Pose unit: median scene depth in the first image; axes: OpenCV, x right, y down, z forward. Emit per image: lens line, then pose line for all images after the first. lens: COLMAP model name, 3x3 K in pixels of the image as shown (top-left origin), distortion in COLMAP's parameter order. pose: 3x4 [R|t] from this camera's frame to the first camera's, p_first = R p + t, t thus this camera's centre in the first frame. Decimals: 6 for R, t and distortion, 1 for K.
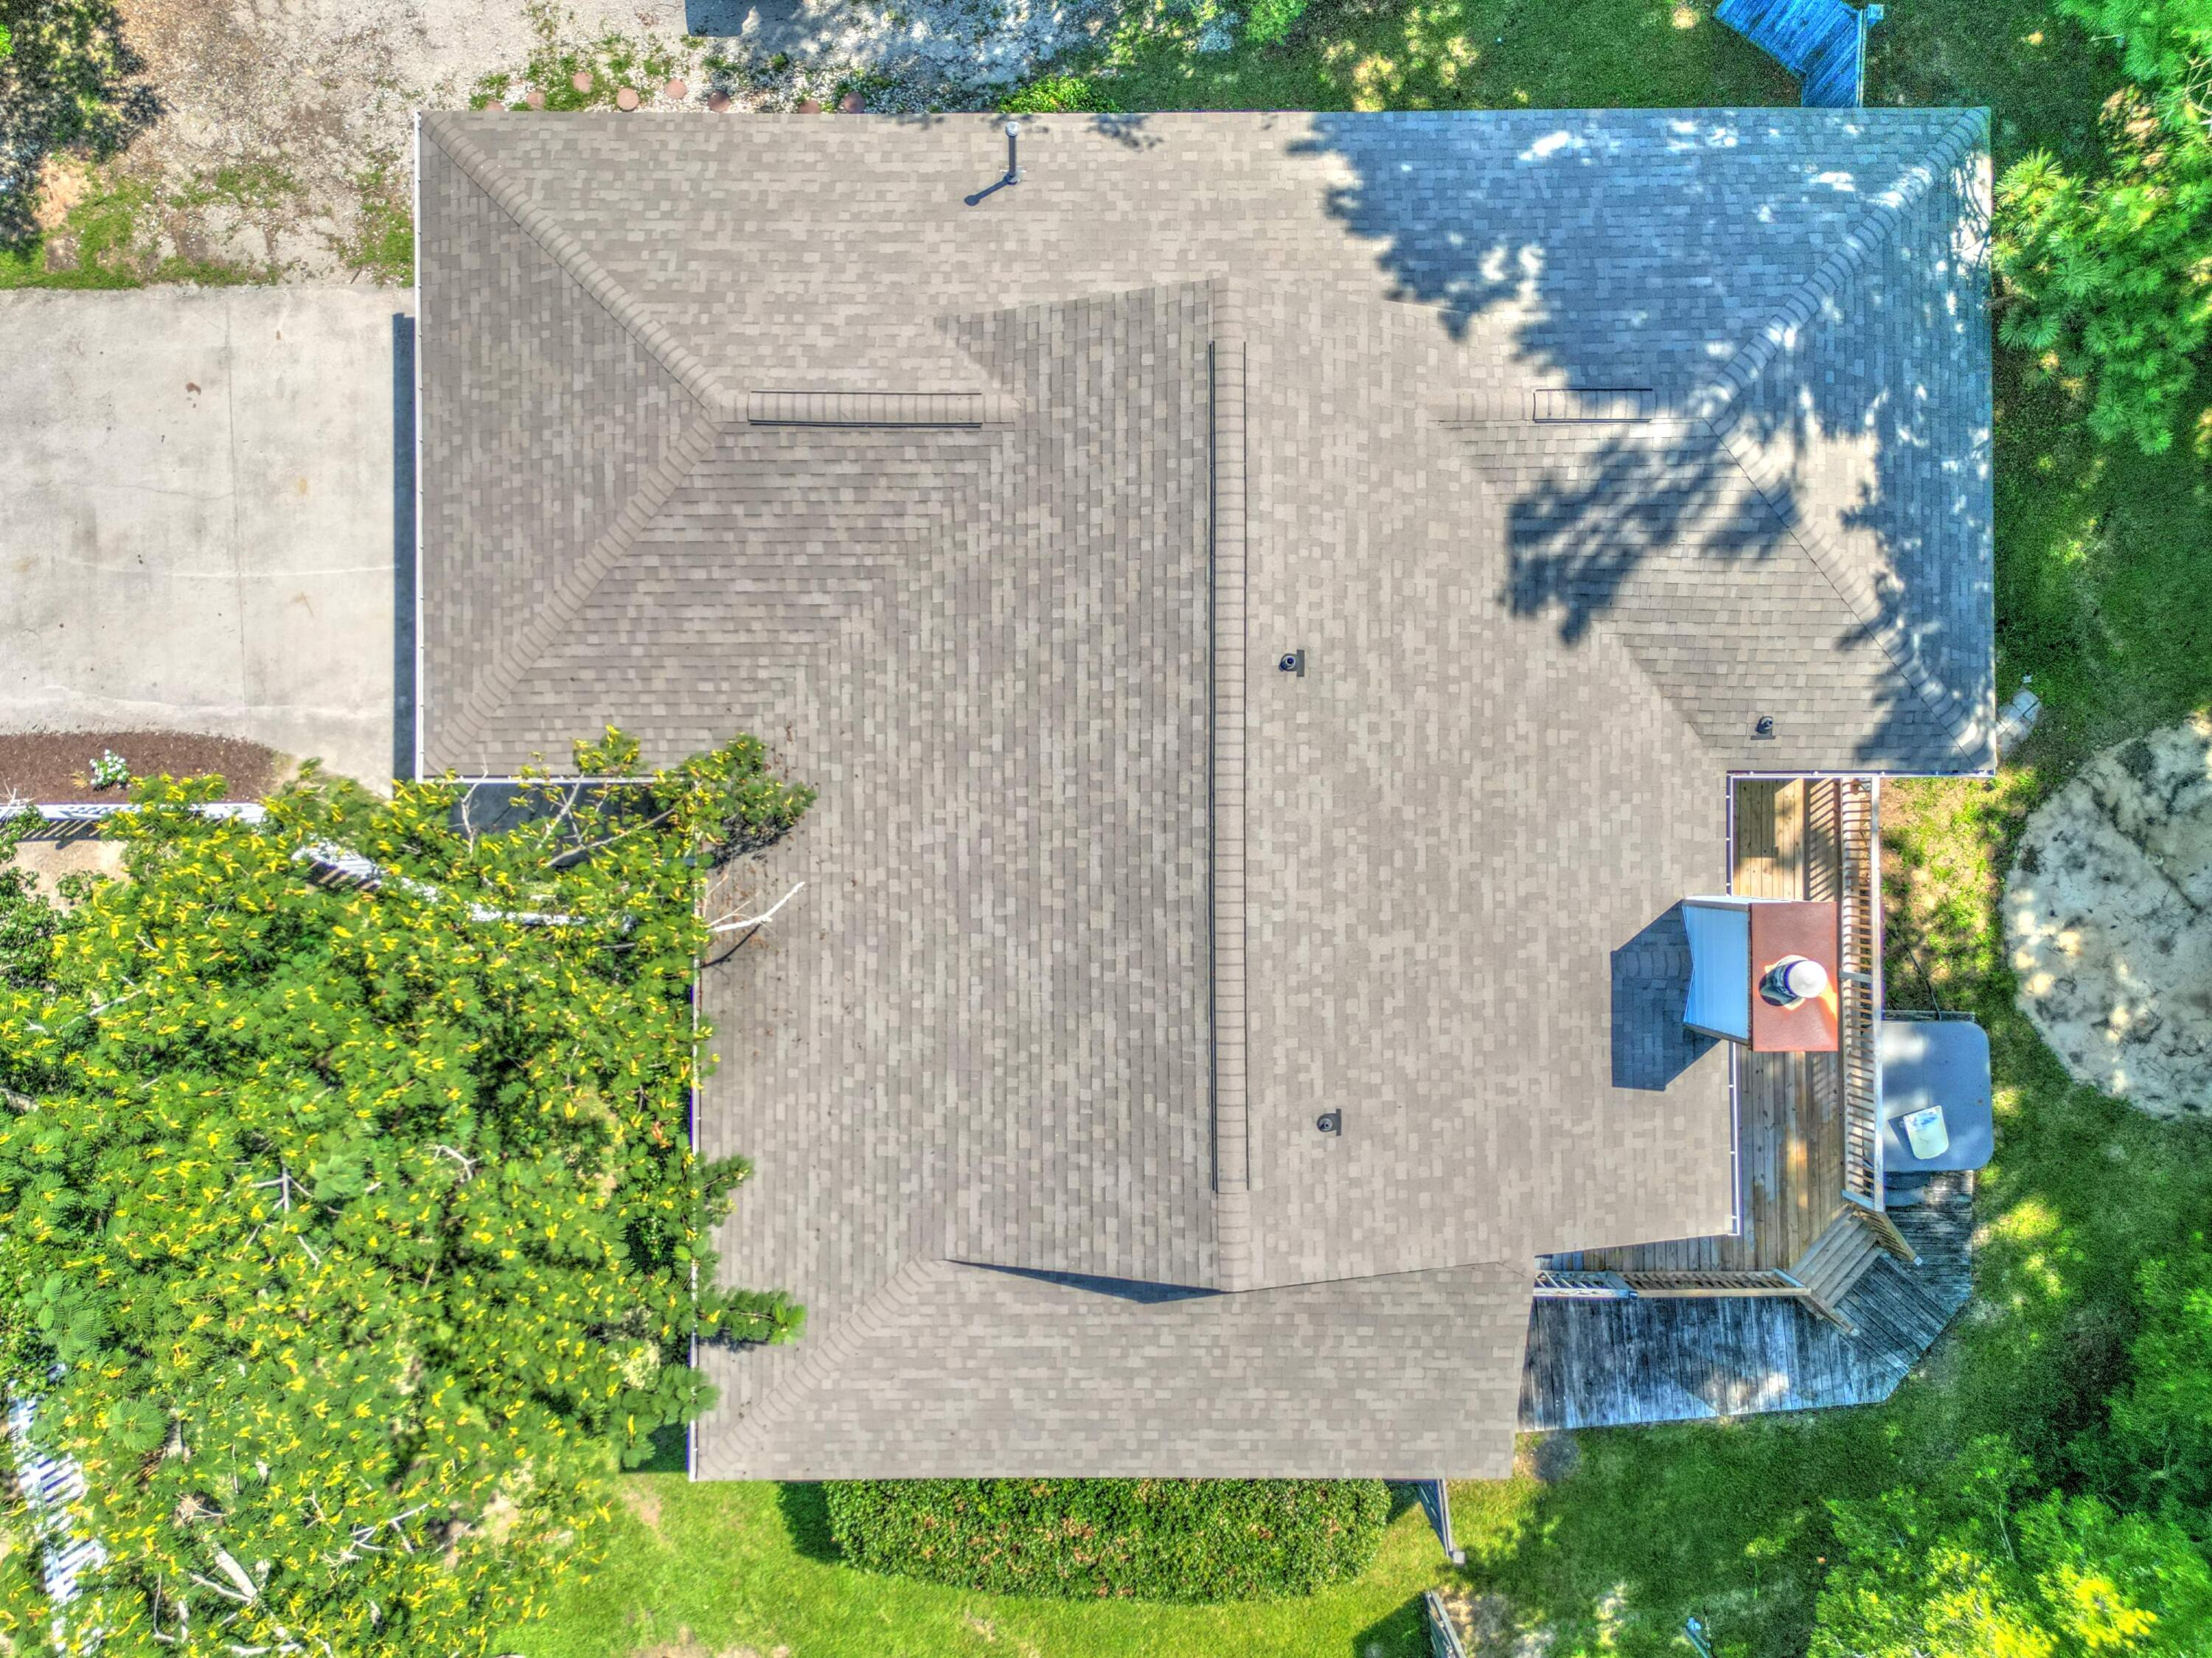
lens RADIAL K [[1502.5, 0, 1106.0], [0, 1502.5, 829.0], [0, 0, 1]] dist [0.117573, -0.119993]
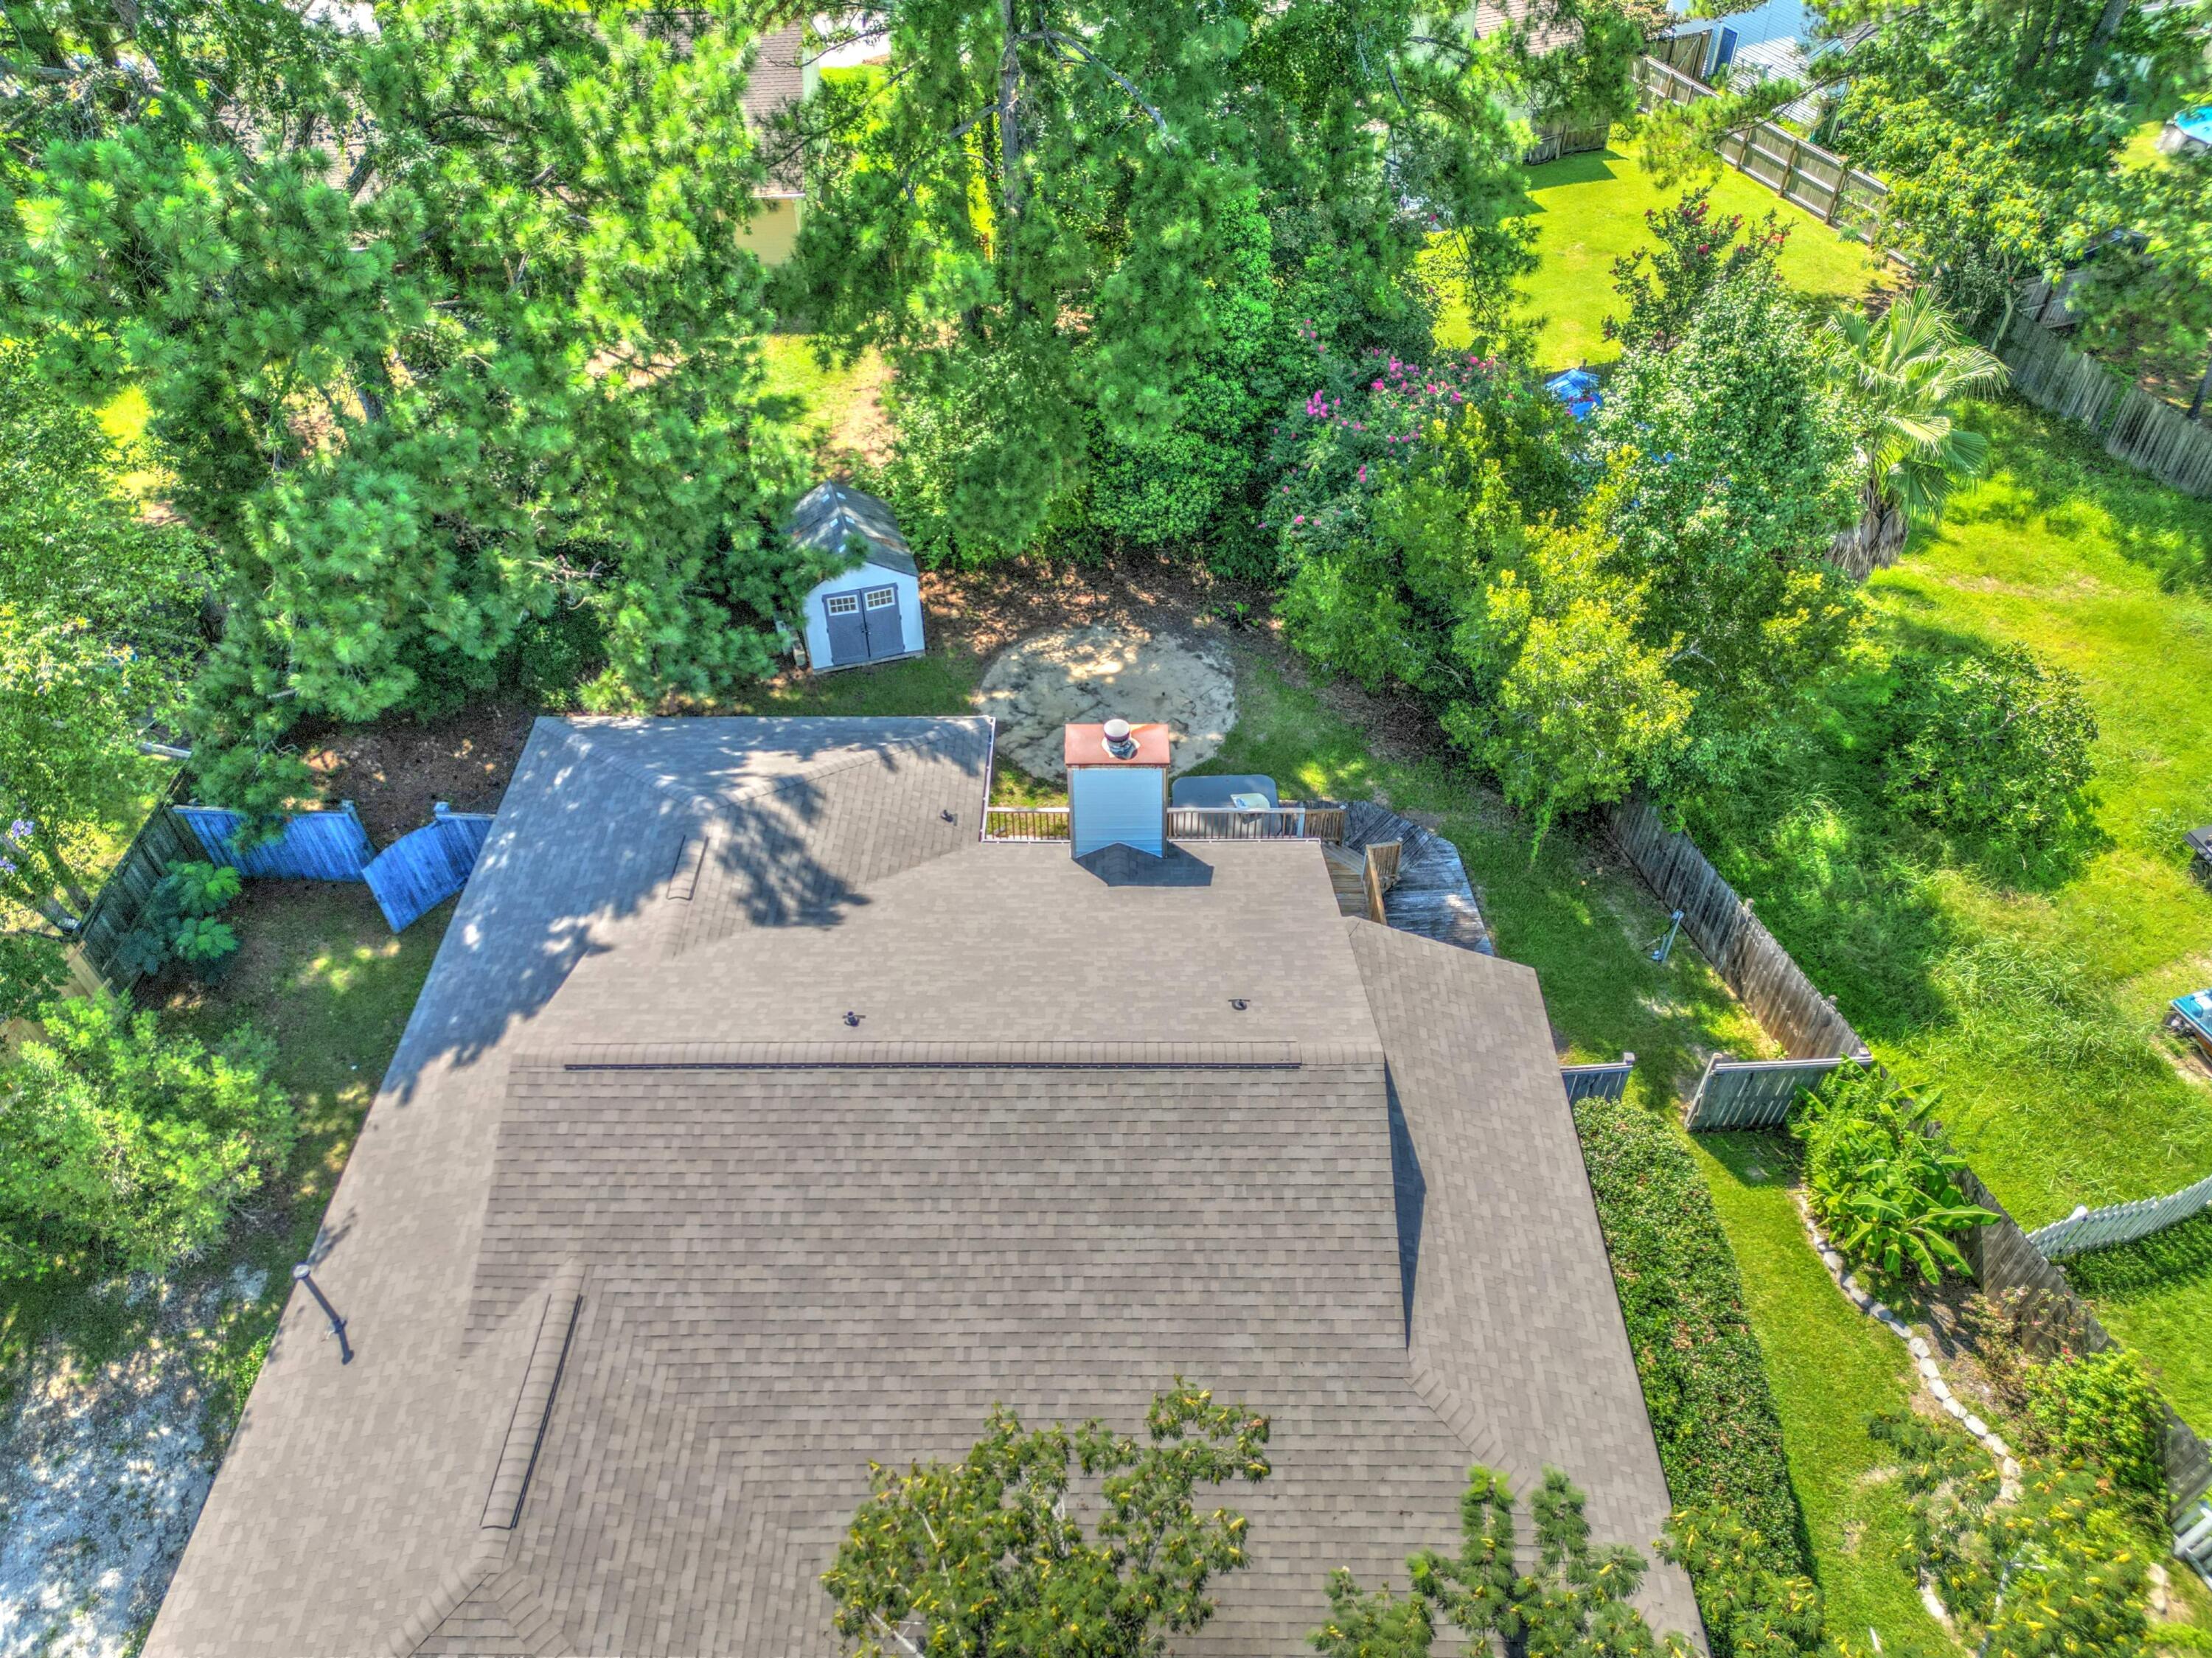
lens RADIAL K [[1511.8, 0, 1106.0], [0, 1511.8, 829.0], [0, 0, 1]] dist [0.080578, -0.076157]
pose [[0.009775, -0.713027, 0.701069, -0.559729], [0.999942, 0.010077, -0.003692, 0.085177], [-0.004432, 0.701065, 0.713084, 0.042747]]
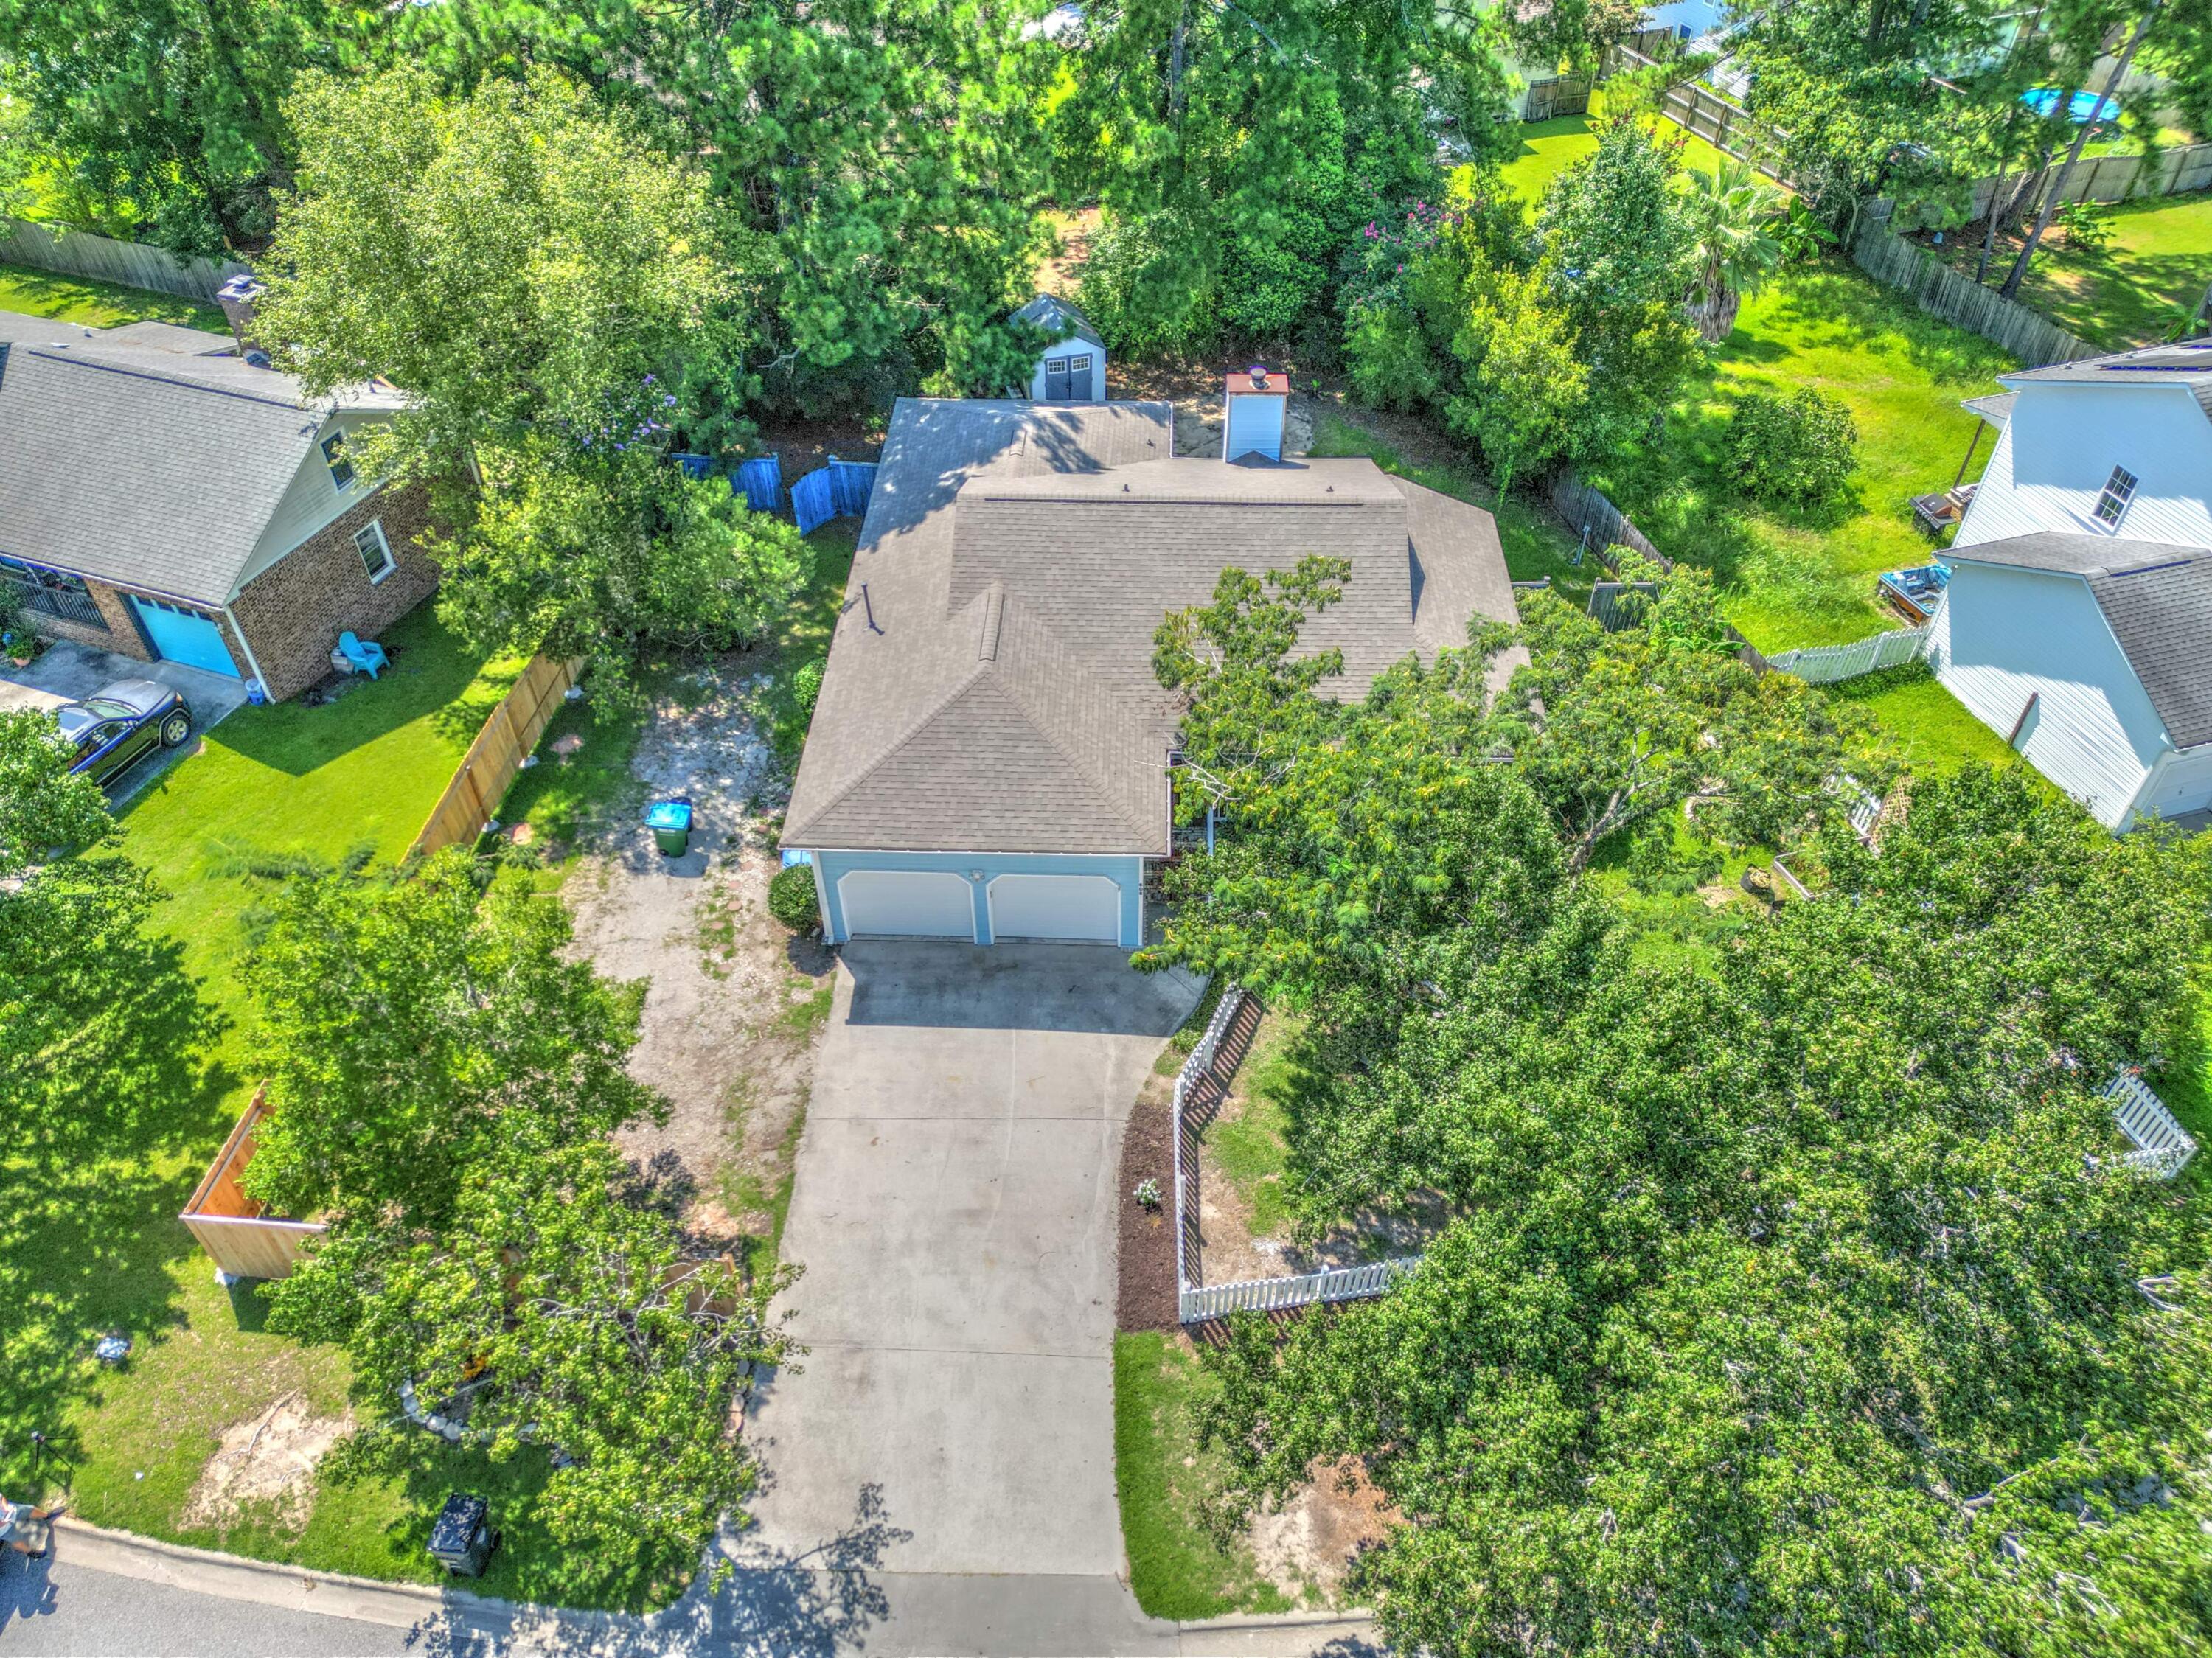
lens RADIAL K [[1511.8, 0, 1106.0], [0, 1511.8, 829.0], [0, 0, 1]] dist [0.080578, -0.076157]
pose [[0.036812, -0.700246, 0.712952, -1.734578], [0.999264, 0.033510, -0.018682, -0.075872], [-0.010809, 0.713114, 0.700964, -0.215919]]
